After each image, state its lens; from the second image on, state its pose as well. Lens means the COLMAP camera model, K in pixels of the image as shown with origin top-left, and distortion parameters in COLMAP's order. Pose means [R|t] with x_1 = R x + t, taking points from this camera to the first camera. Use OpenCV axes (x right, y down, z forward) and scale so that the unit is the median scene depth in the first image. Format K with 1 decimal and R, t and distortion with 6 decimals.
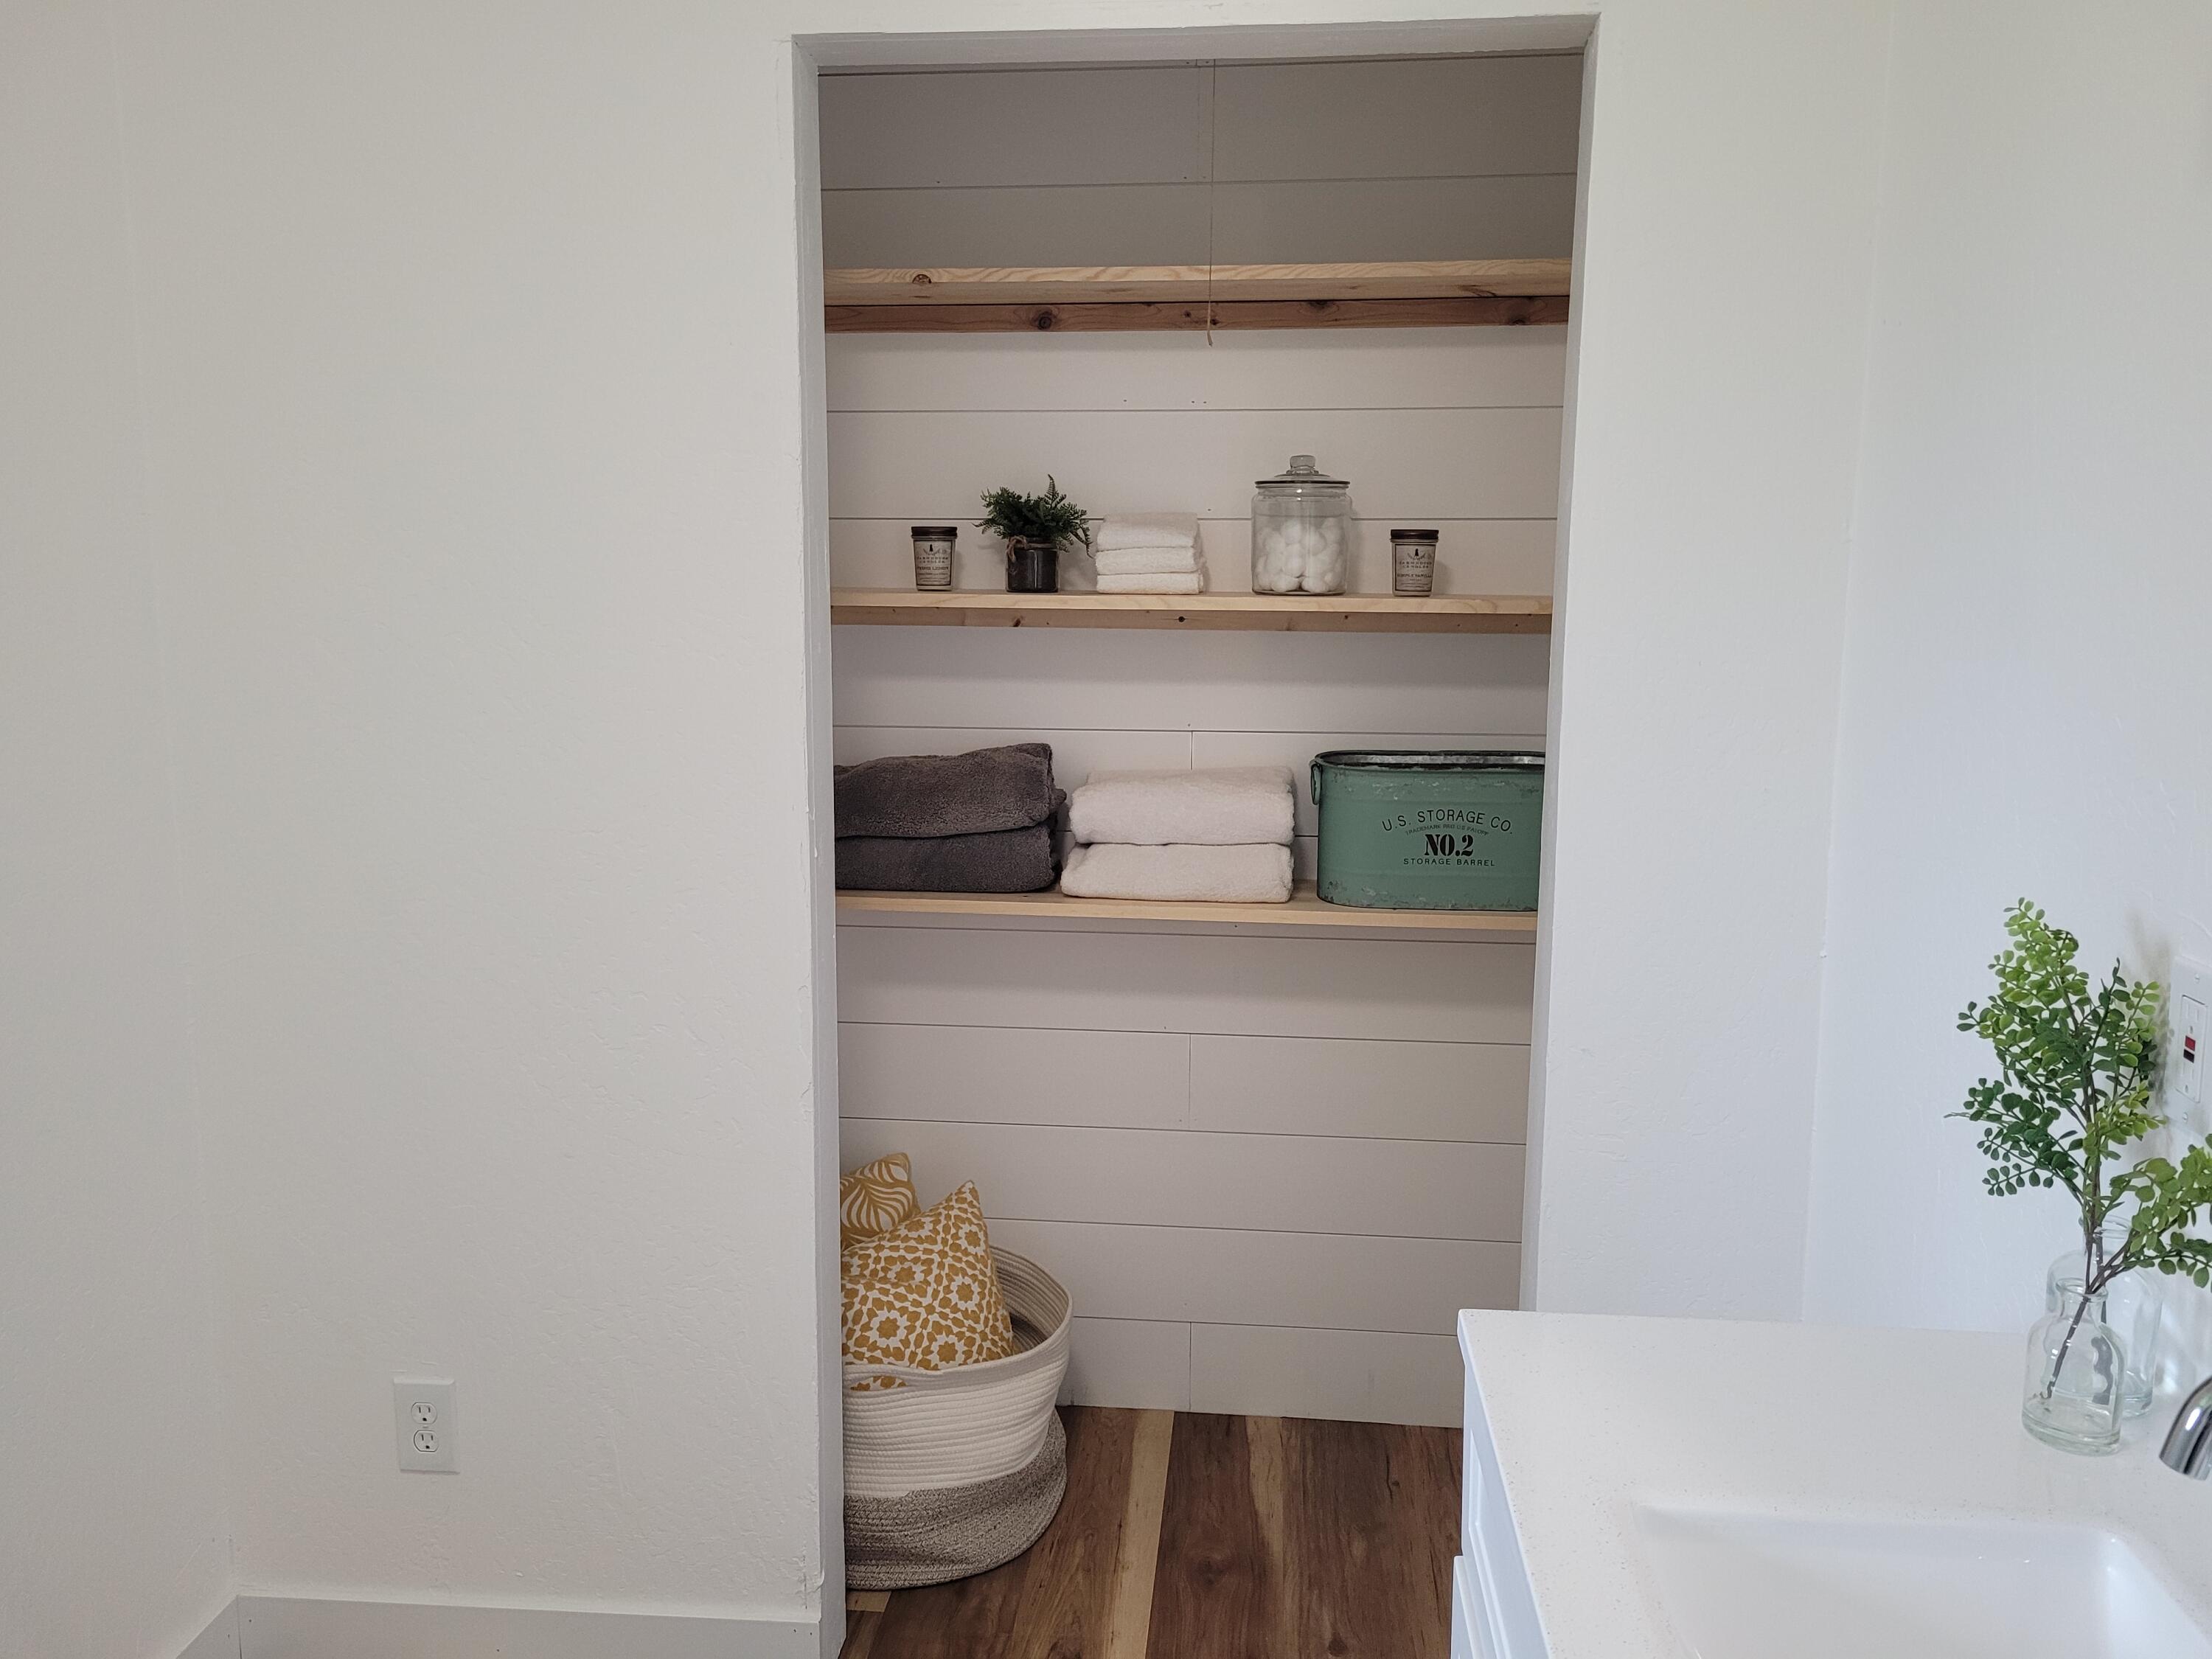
lens RADIAL K [[1680.6, 0, 1103.6], [0, 1680.6, 821.2], [0, 0, 1]] dist [0.023556, 0.004849]
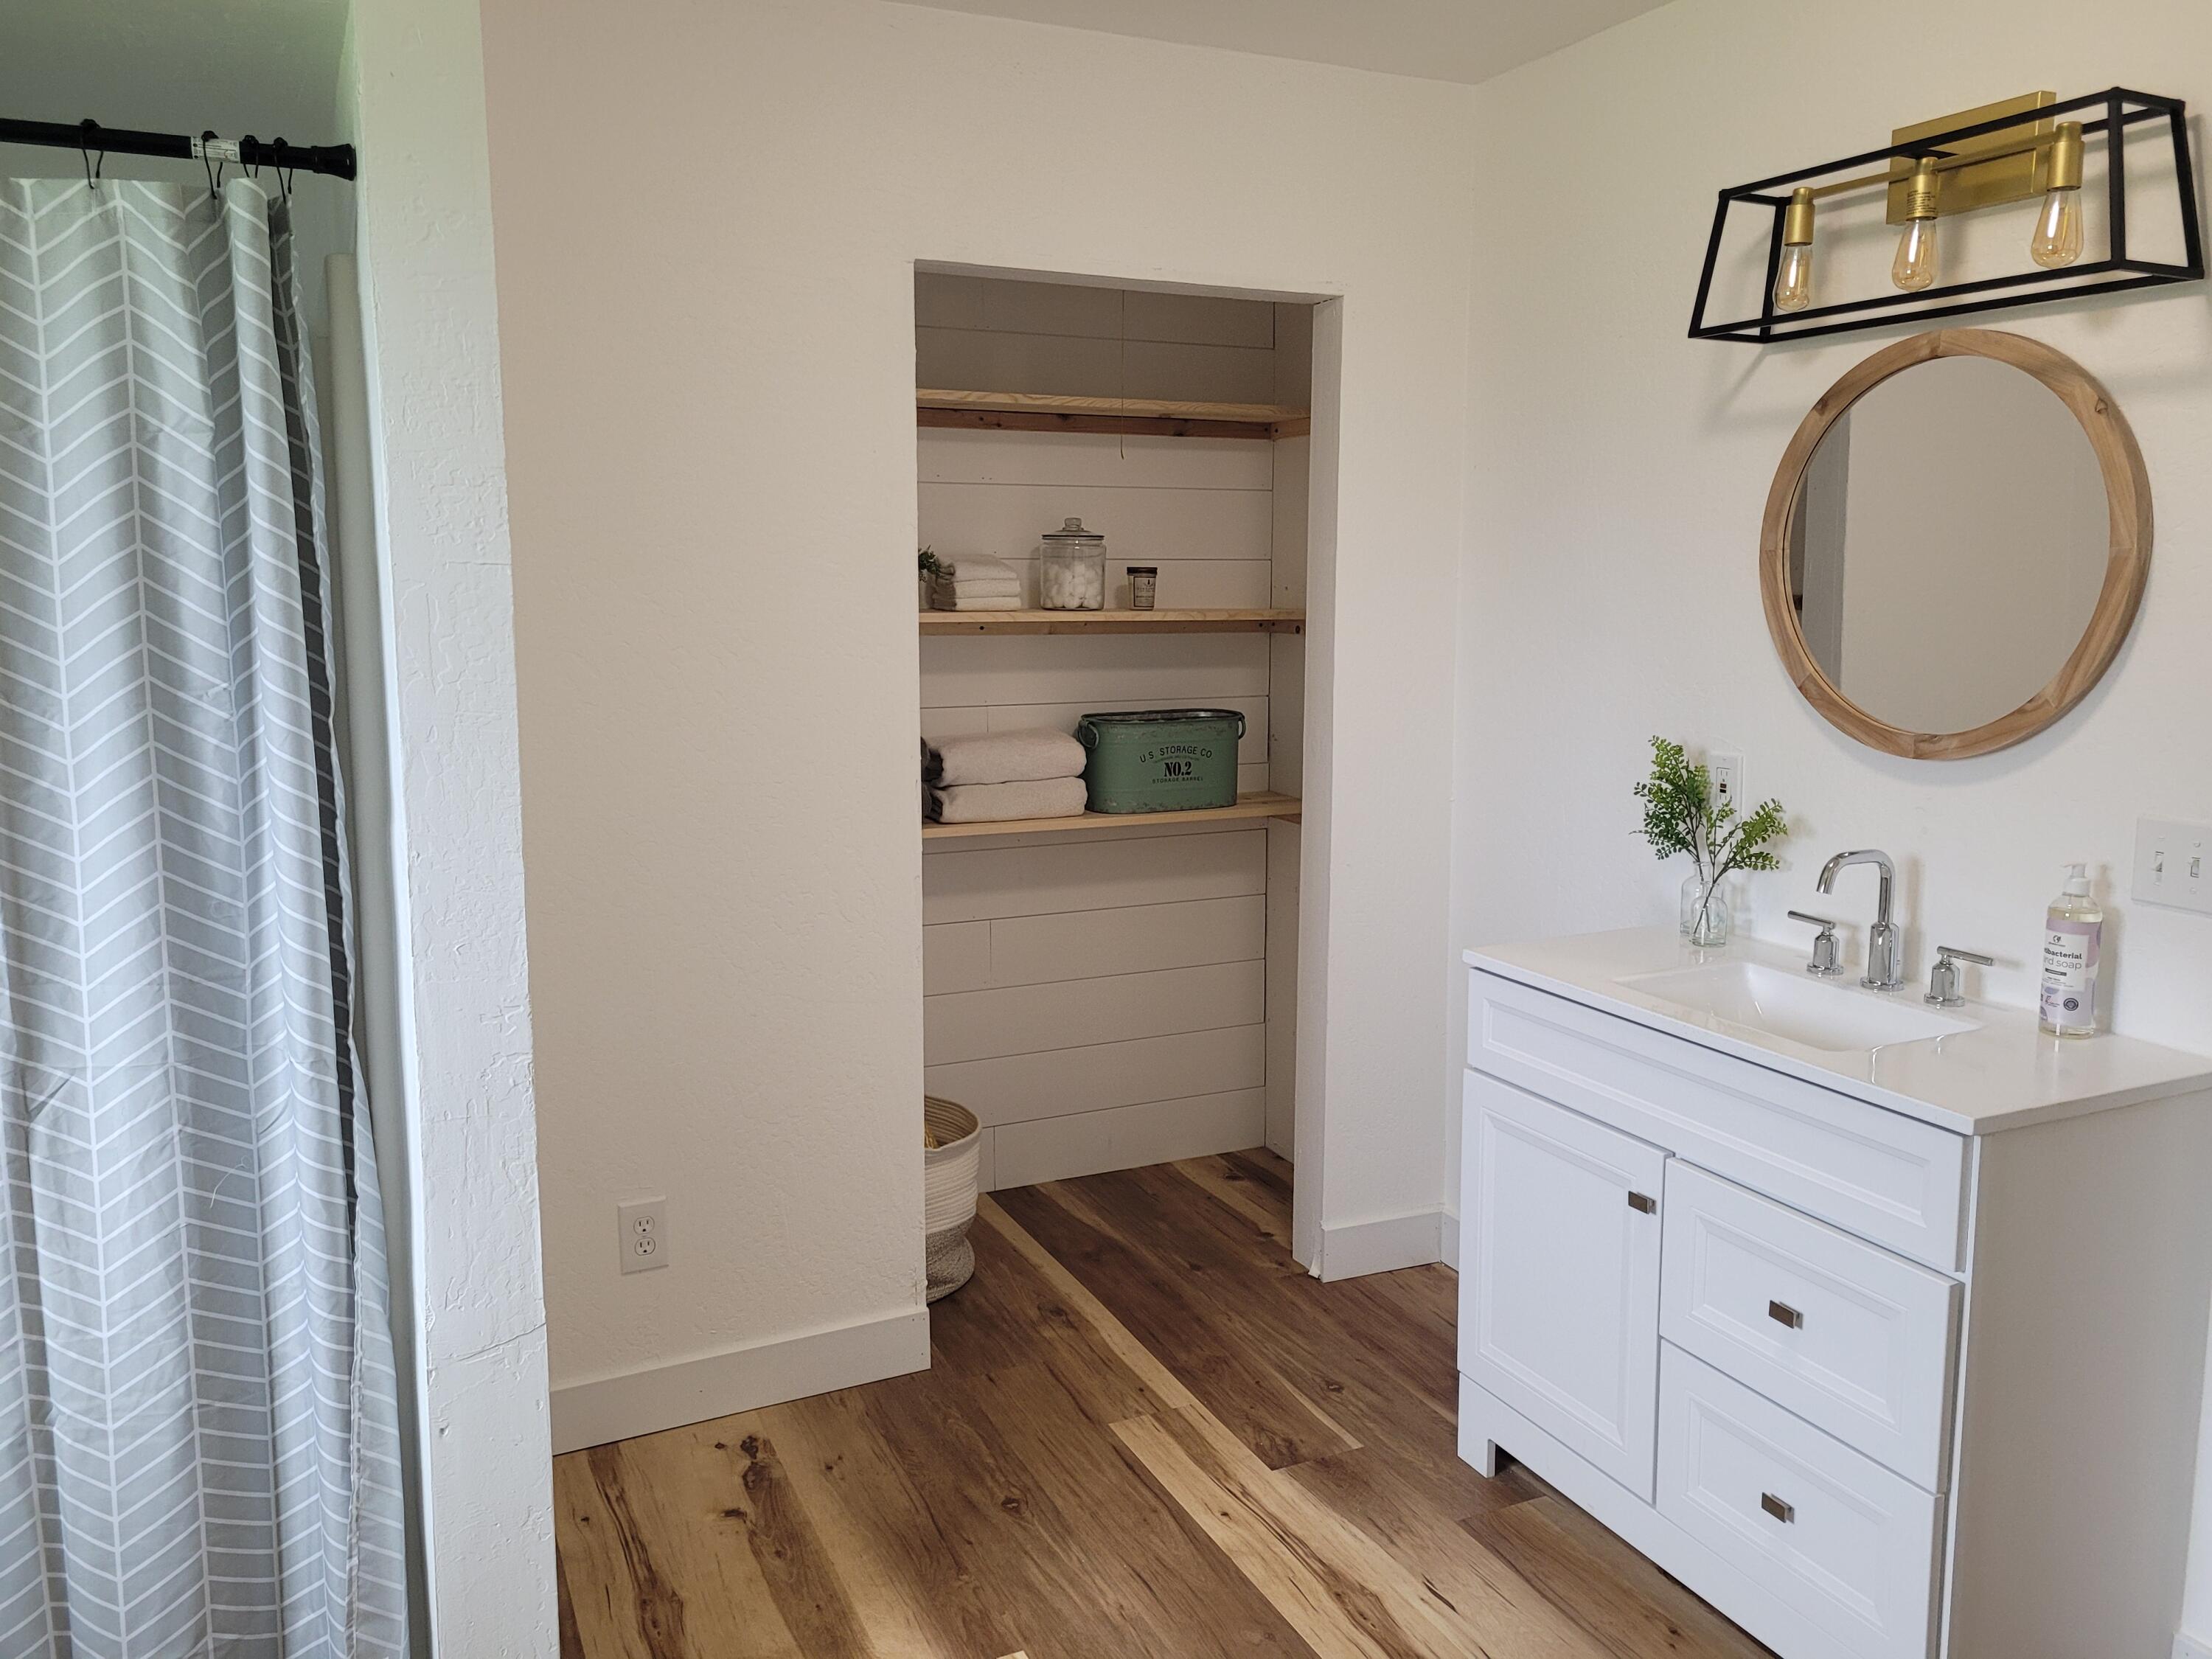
lens RADIAL K [[1680.6, 0, 1107.3], [0, 1680.6, 828.9], [0, 0, 1]] dist [0.023556, 0.004849]
pose [[0.856698, -0.080799, 0.509450, -0.651262], [0.082069, 0.996425, 0.020024, 0.032997], [-0.509247, 0.024656, 0.860267, -0.309093]]
